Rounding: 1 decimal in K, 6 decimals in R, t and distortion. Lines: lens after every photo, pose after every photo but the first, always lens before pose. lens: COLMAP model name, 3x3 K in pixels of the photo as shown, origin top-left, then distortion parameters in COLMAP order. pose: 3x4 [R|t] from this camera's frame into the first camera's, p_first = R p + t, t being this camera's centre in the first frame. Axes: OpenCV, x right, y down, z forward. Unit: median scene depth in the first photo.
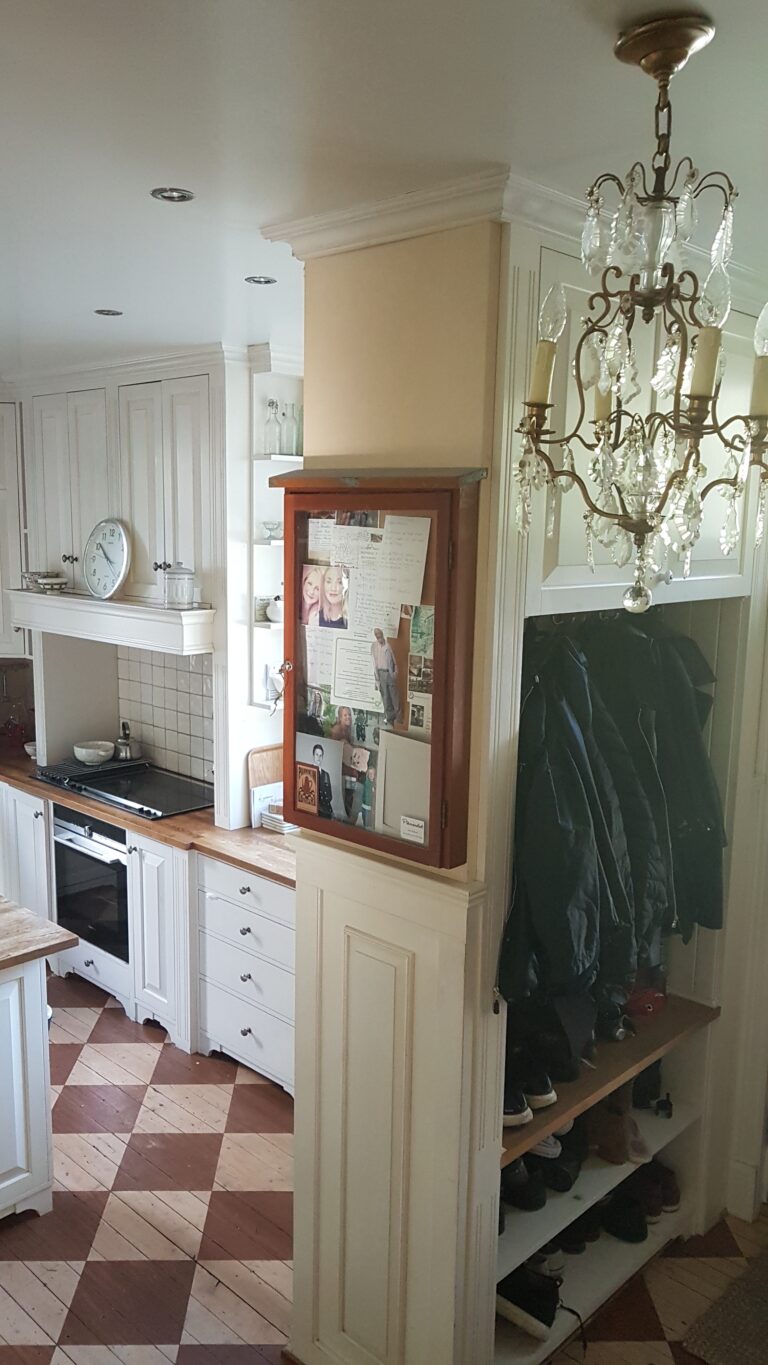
lens RADIAL K [[1065.1, 0, 366.2], [0, 1065.1, 696.3], [0, 0, 1]] dist [0.012957, -0.016993]
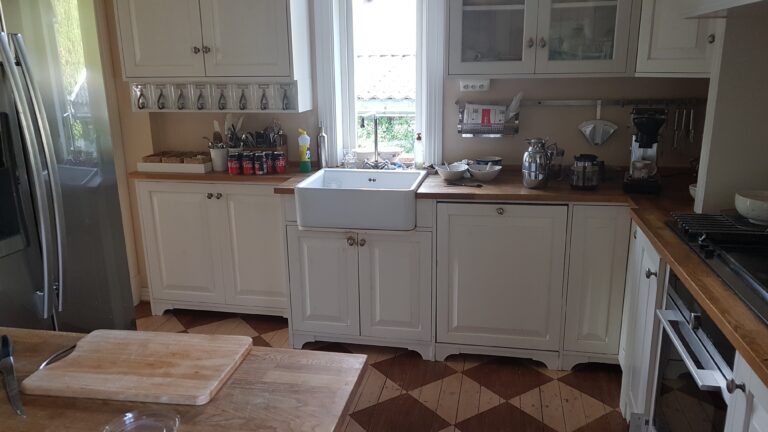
lens RADIAL K [[599.3, 0, 379.0], [0, 599.3, 230.4], [0, 0, 1]] dist [0.012957, -0.016993]
pose [[0.545977, 0.205999, -0.812080, -0.091142], [-0.116322, 0.978551, 0.170022, 0.037514], [0.829685, 0.001635, 0.558229, 0.709478]]
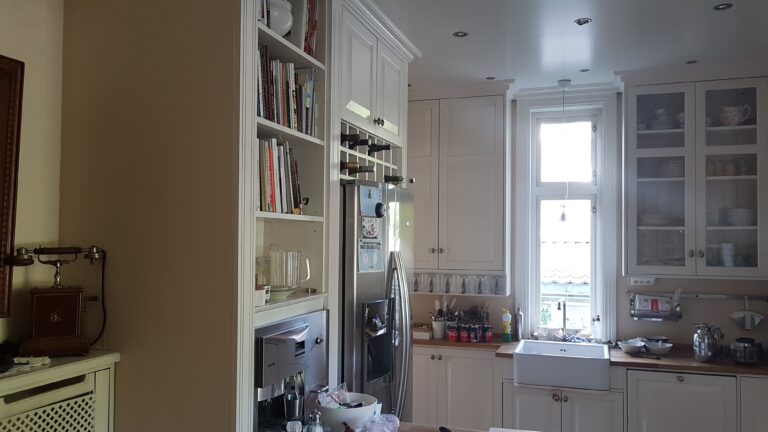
lens RADIAL K [[599.3, 0, 385.1], [0, 599.3, 225.4], [0, 0, 1]] dist [0.012957, -0.016993]
pose [[0.434662, -0.030250, -0.900086, 0.037983], [-0.149719, 0.983101, -0.105341, 0.051597], [0.888062, 0.180548, 0.422787, 0.410614]]
